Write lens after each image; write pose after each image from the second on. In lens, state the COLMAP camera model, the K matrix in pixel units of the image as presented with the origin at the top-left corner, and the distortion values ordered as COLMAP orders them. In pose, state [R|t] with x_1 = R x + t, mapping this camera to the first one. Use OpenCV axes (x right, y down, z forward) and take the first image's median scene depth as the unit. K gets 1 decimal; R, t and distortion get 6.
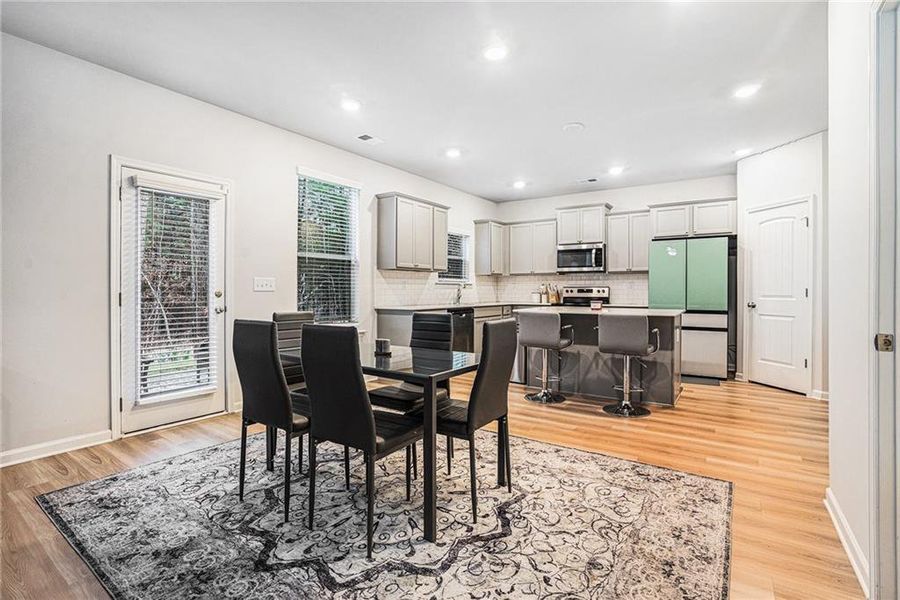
lens RADIAL K [[454.1, 0, 468.3], [0, 454.1, 293.8], [0, 0, 1]] dist [0.025975, 0.000204]
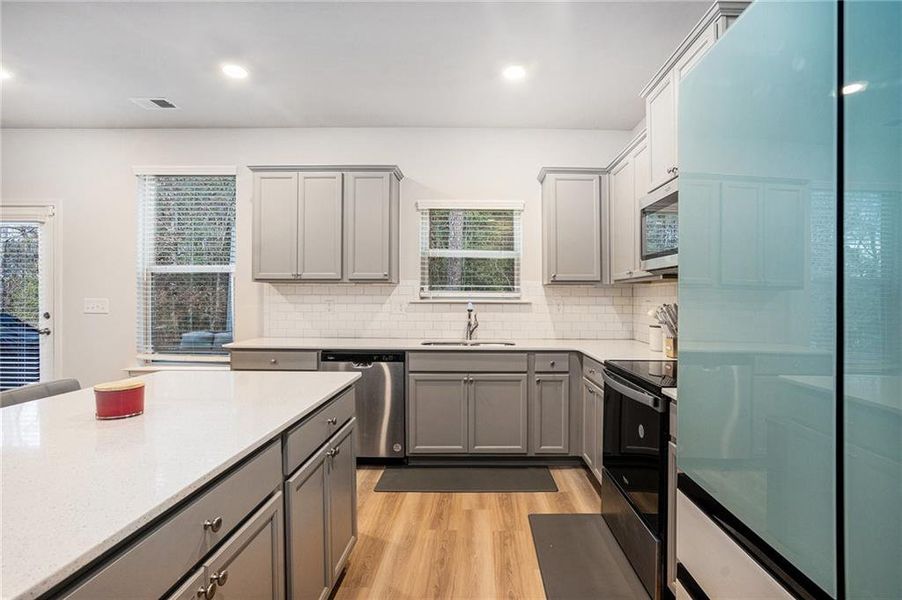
lens RADIAL K [[441.5, 0, 468.8], [0, 441.5, 300.3], [0, 0, 1]] dist [-0.016726, 0.000936]
pose [[0.527131, 0.007823, -0.849748, 0.450700], [-0.011833, 0.999928, 0.001865, -0.027707], [0.849702, 0.009072, 0.527186, 0.770487]]
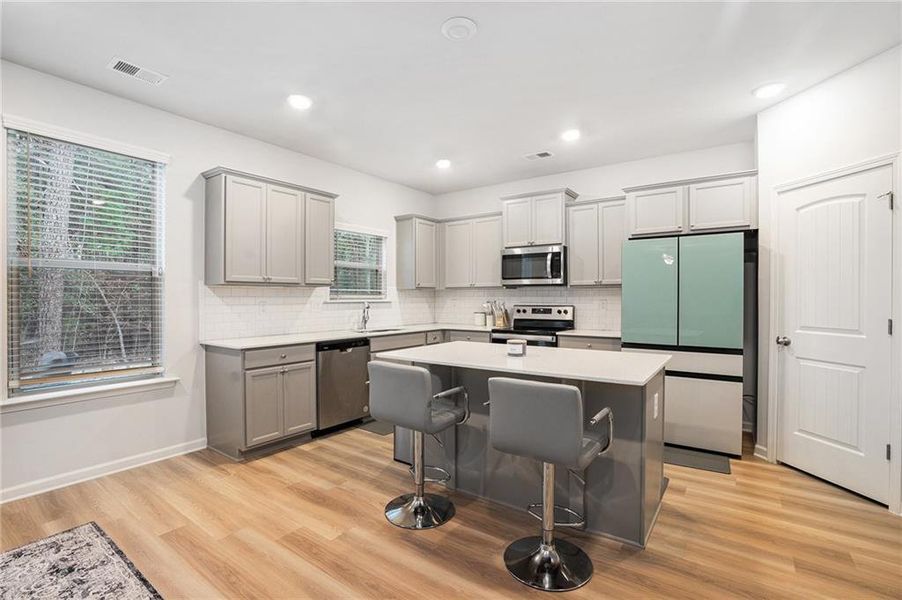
lens RADIAL K [[439.5, 0, 454.6], [0, 439.5, 302.7], [0, 0, 1]] dist [0.002226, 0.001051]
pose [[0.998638, -0.001064, -0.052172, 0.170737], [0.001313, 0.999988, 0.004738, -0.025840], [0.052167, -0.004800, 0.998627, 0.318521]]
